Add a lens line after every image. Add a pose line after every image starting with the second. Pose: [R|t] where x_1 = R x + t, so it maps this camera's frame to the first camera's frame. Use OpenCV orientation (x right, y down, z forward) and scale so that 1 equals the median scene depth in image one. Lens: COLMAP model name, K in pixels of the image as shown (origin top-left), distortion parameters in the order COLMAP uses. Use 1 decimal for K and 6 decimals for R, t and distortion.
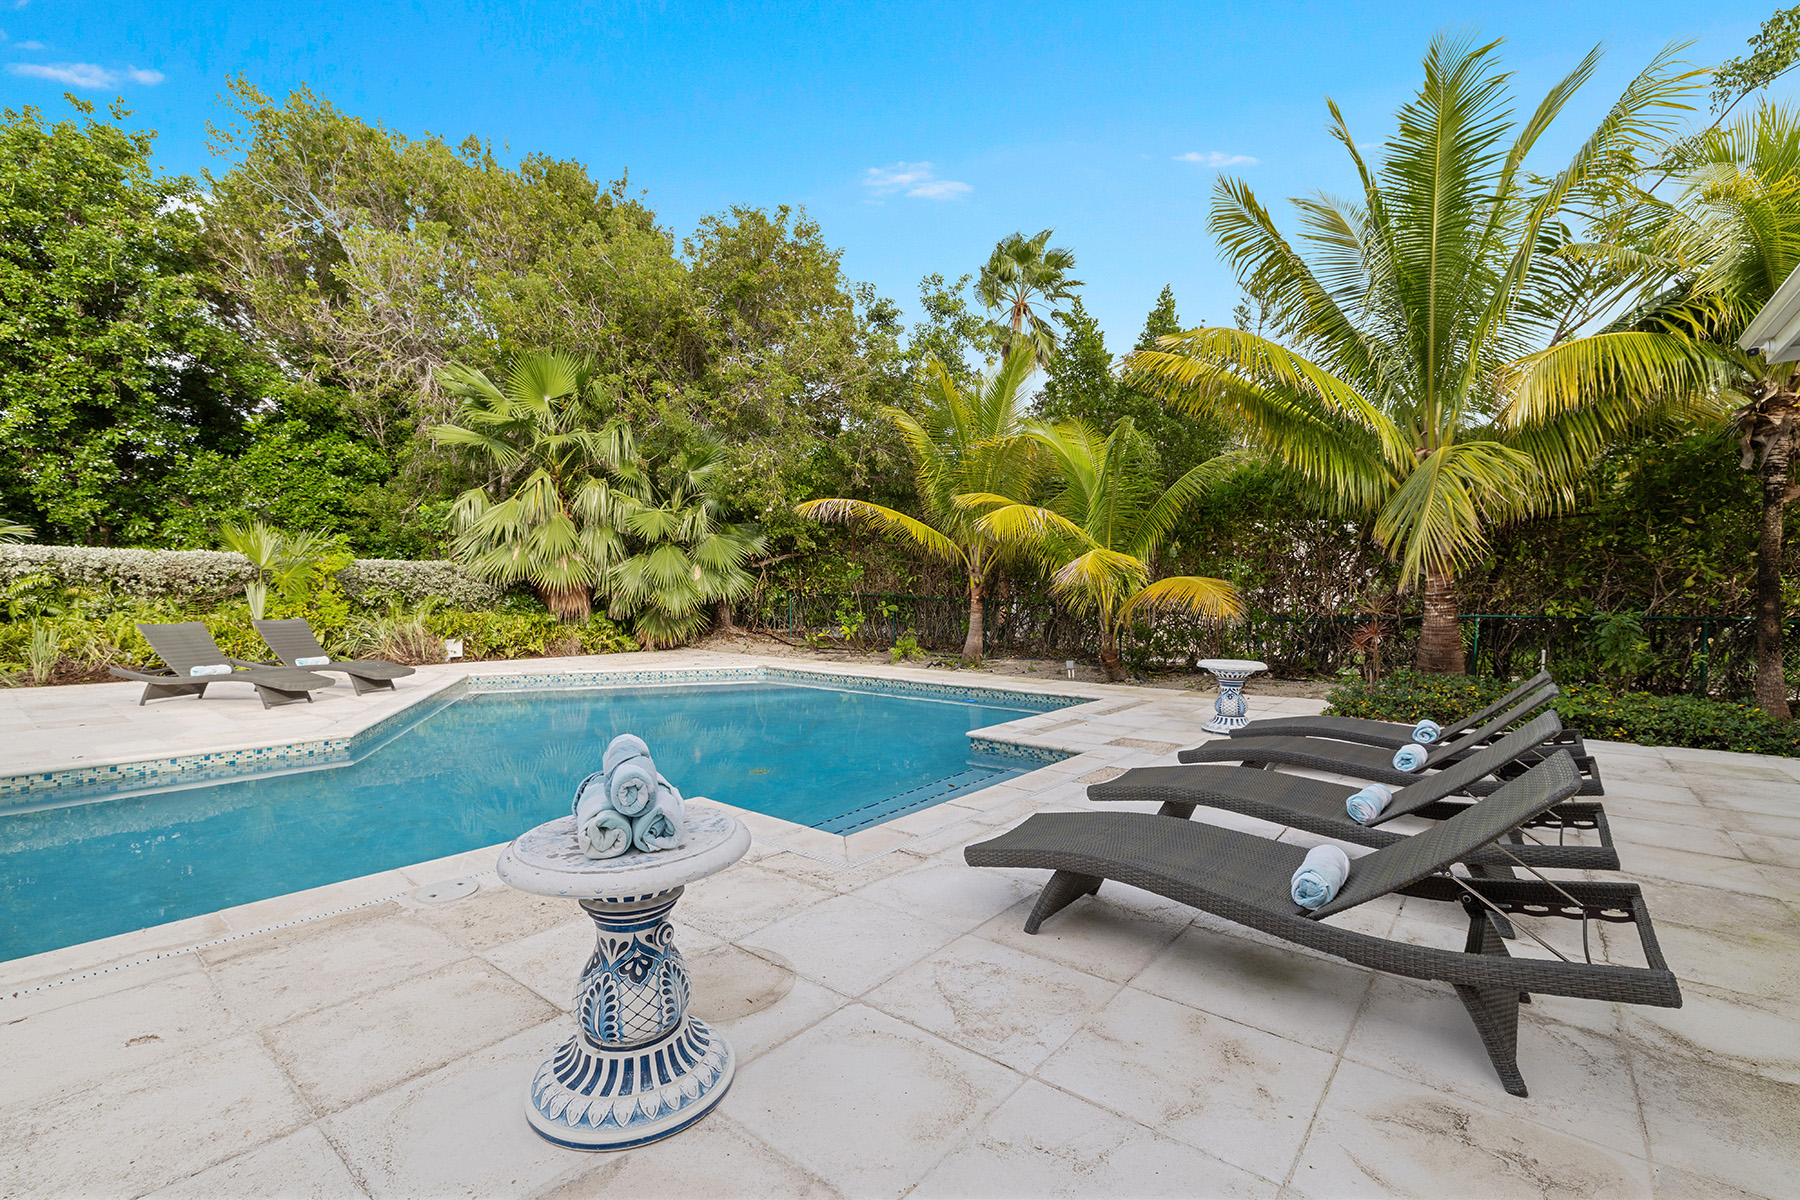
lens RADIAL K [[792.8, 0, 898.2], [0, 792.8, 592.2], [0, 0, 1]] dist [-0.000129, 0.000232]
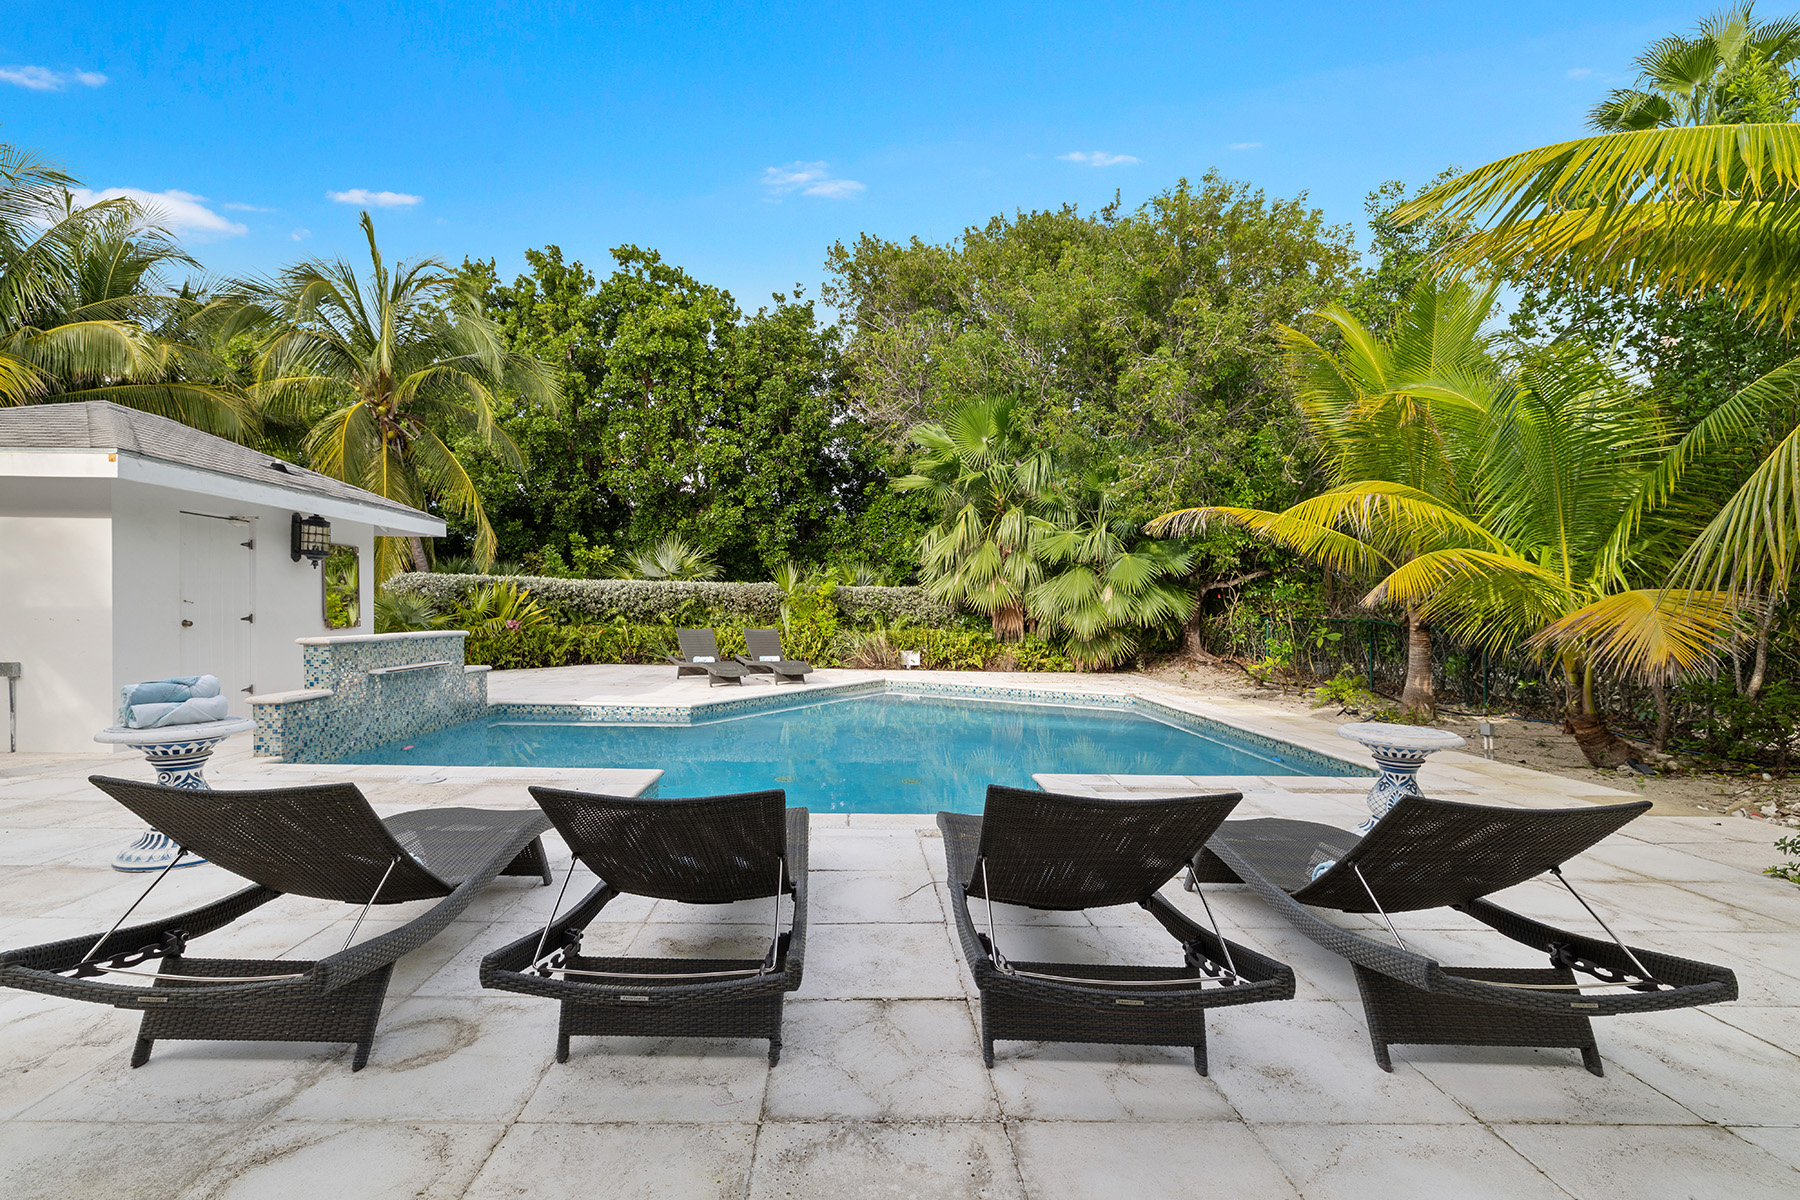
lens RADIAL K [[802.3, 0, 892.3], [0, 802.3, 604.4], [0, 0, 1]] dist [-0.001907, -0.000219]
pose [[0.644034, -0.001727, -0.764995, 0.342374], [-0.013575, 0.999814, -0.013686, 0.005433], [0.764877, 0.019199, 0.643890, 0.176918]]
